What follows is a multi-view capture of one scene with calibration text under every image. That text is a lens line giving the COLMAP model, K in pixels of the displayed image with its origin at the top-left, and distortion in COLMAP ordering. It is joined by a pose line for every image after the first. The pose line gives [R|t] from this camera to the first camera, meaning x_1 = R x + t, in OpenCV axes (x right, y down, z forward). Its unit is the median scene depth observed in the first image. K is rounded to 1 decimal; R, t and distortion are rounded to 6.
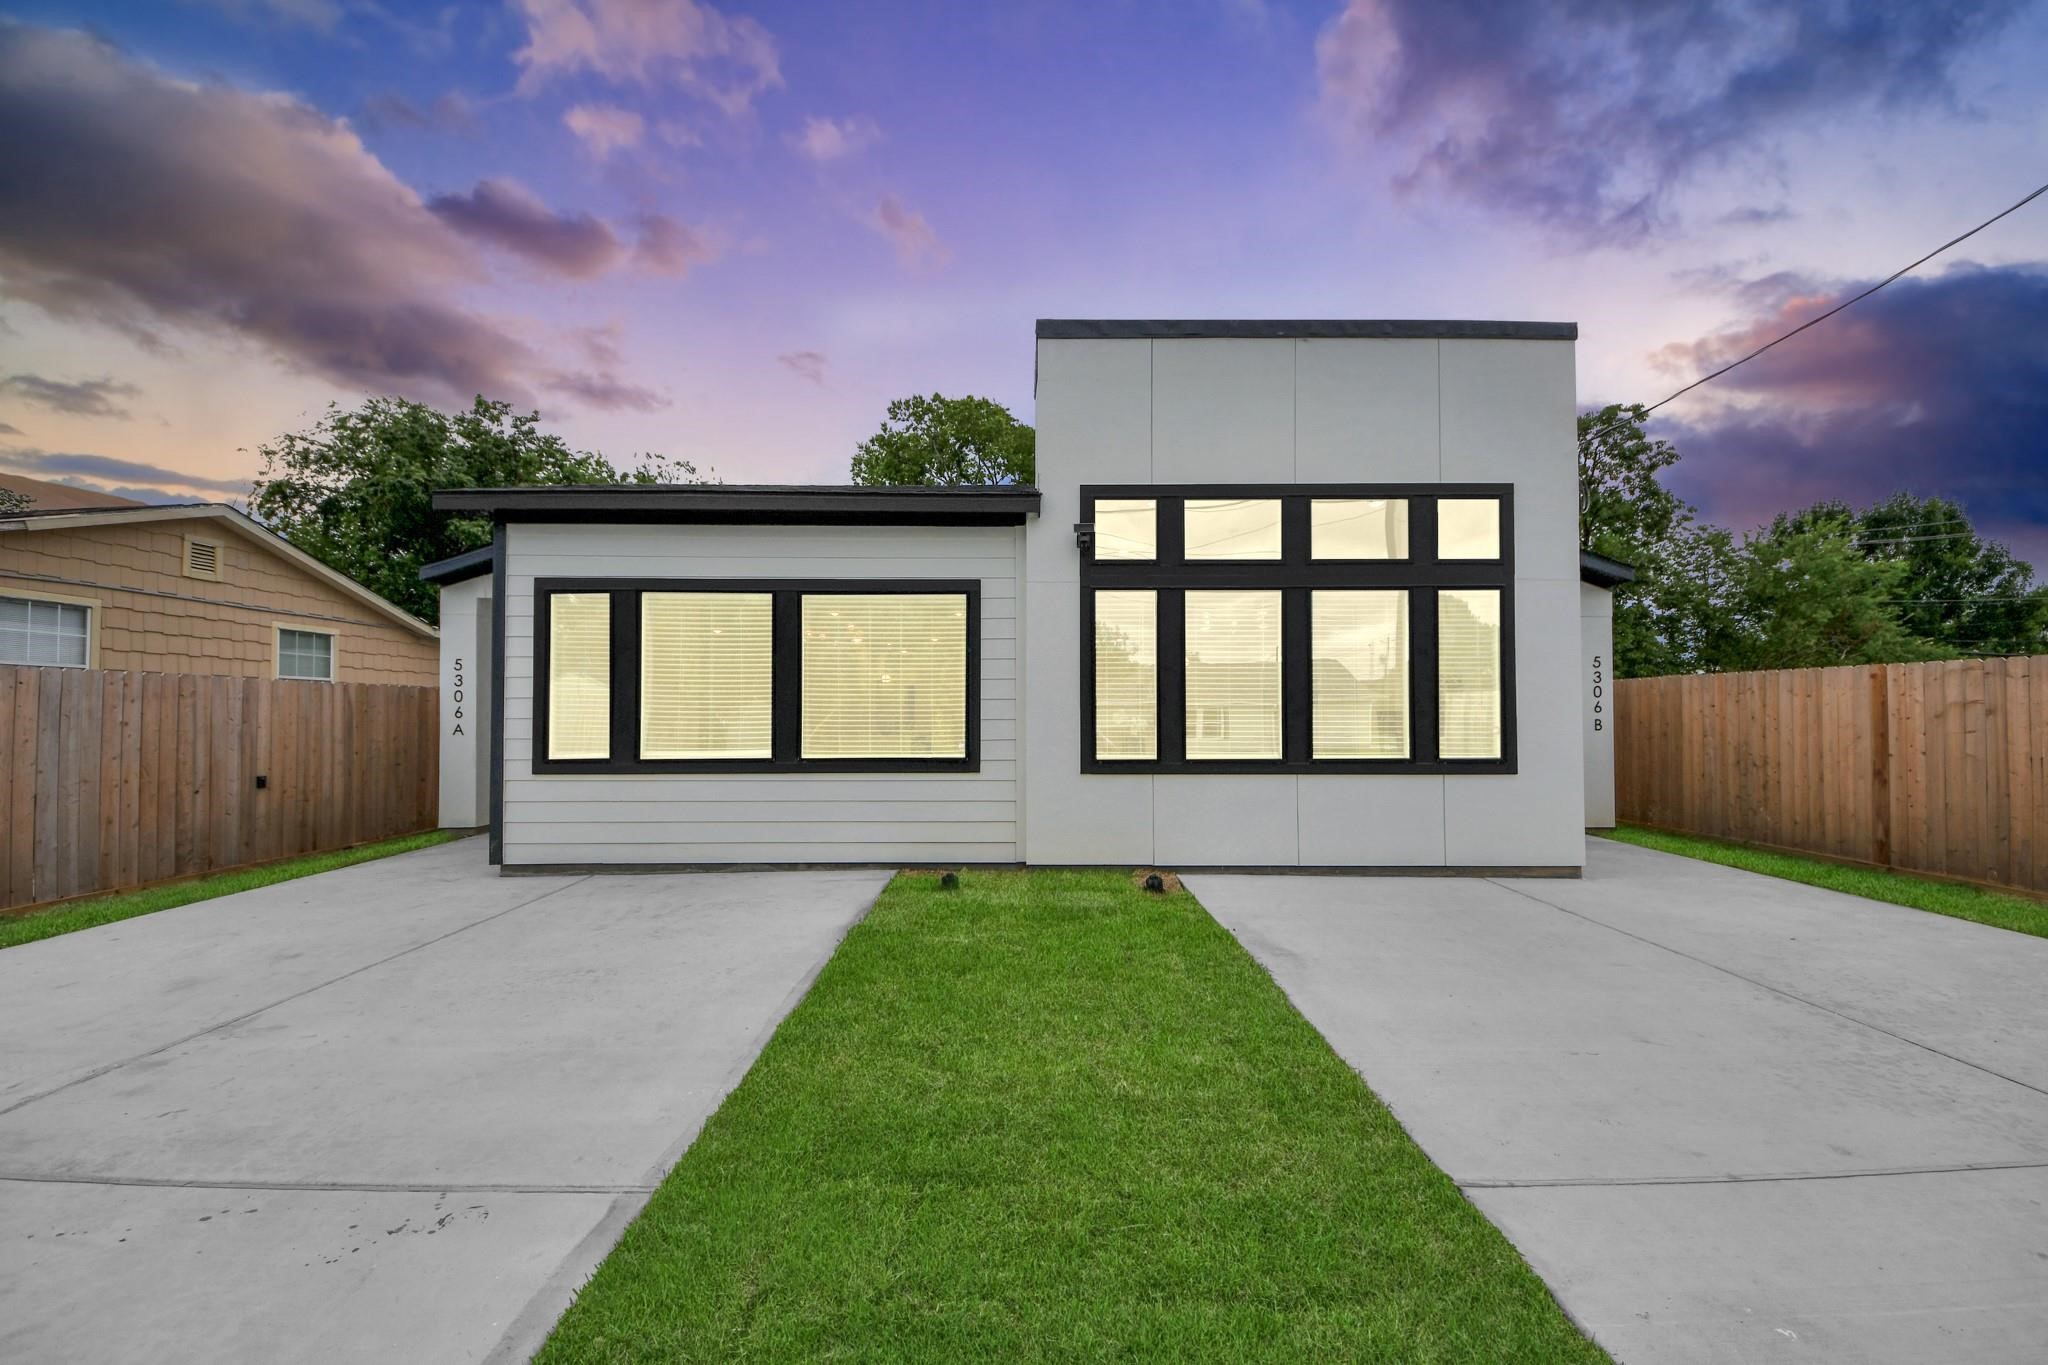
lens RADIAL K [[722.2, 0, 1027.6], [0, 722.2, 696.2], [0, 0, 1]] dist [0.020262, -0.014329]
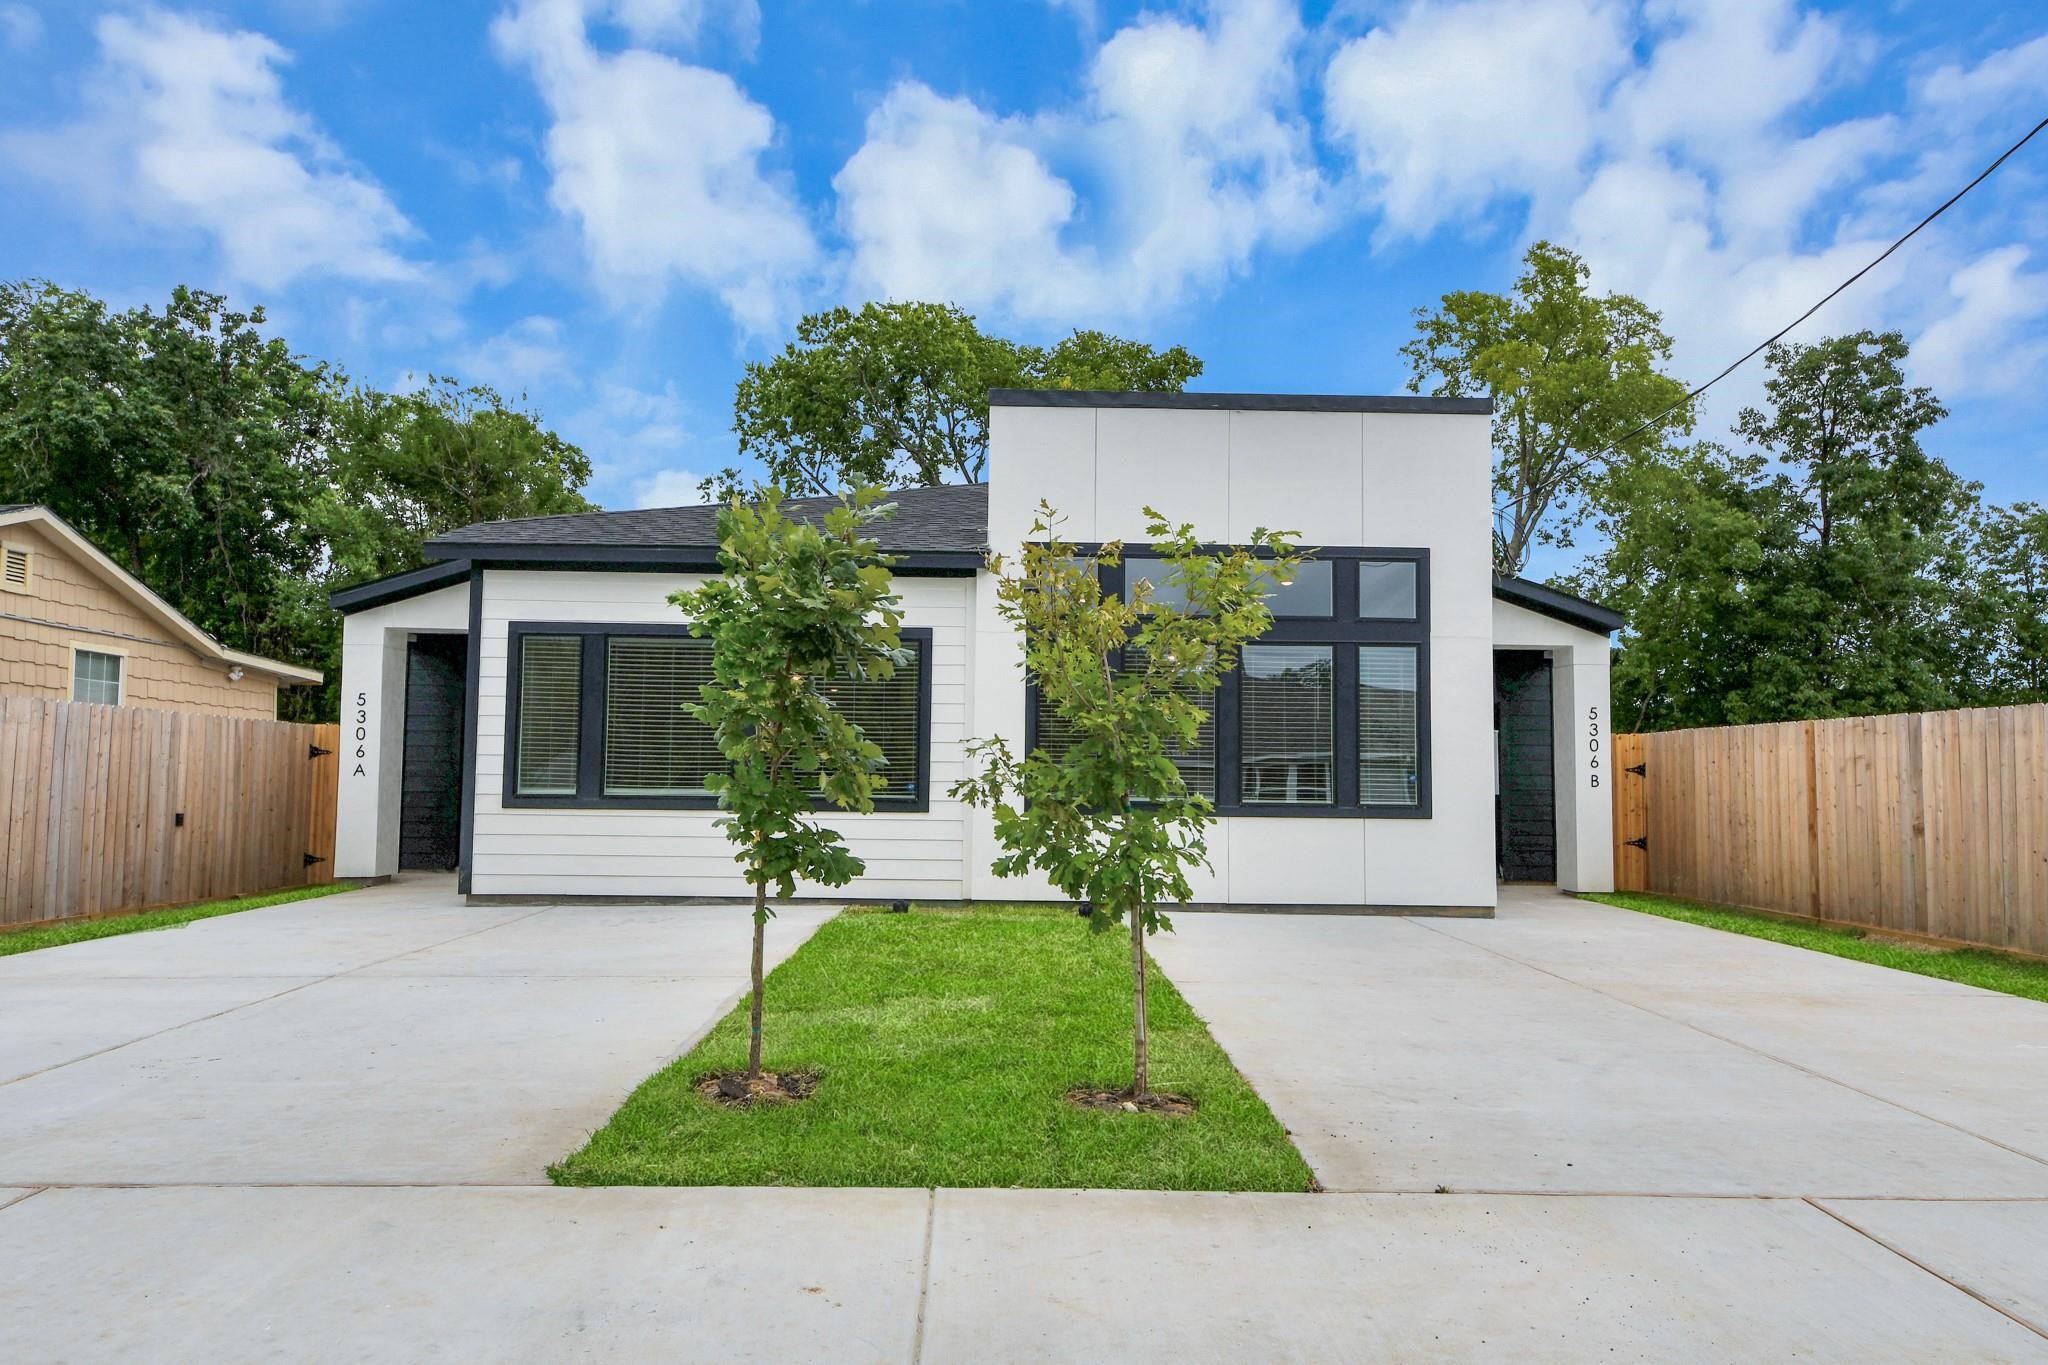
lens RADIAL K [[1339.3, 0, 1024.0], [0, 1339.3, 682.5], [0, 0, 1]] dist [0.055204, -0.057001]
pose [[0.999844, 0.013942, 0.010824, 0.045141], [-0.013358, 0.998541, -0.052321, 0.017239], [-0.011538, 0.052169, 0.998572, -0.891178]]
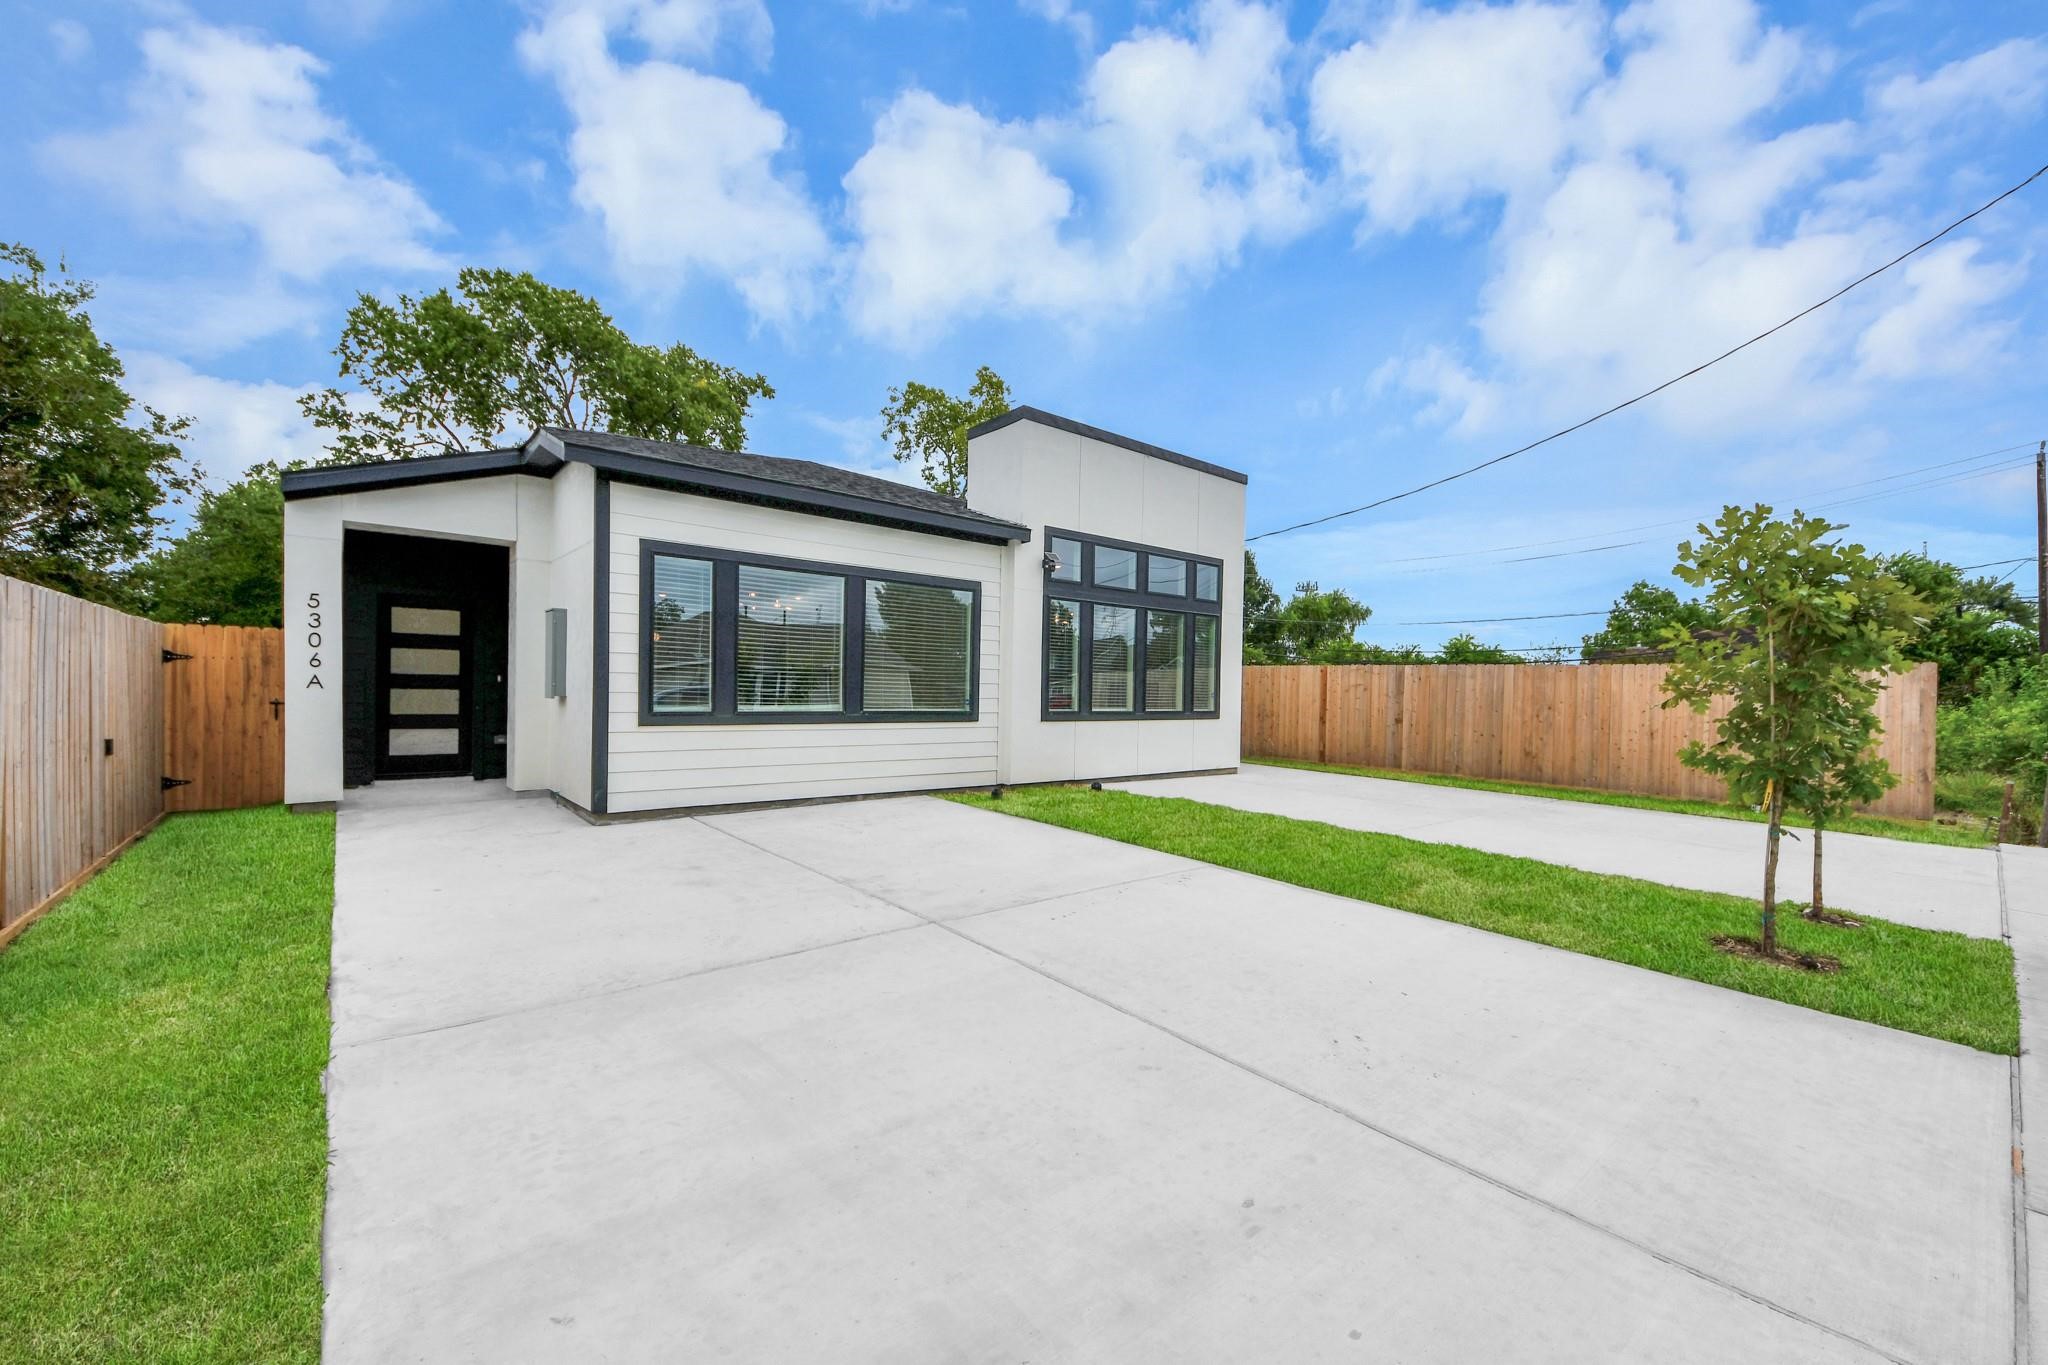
lens RADIAL K [[809.5, 0, 1029.8], [0, 809.5, 690.5], [0, 0, 1]] dist [0.026303, -0.024889]
pose [[0.772018, 0.014984, 0.635424, -0.918919], [-0.037722, 0.999040, 0.022274, 0.007431], [-0.634480, -0.041165, 0.771842, -0.248401]]
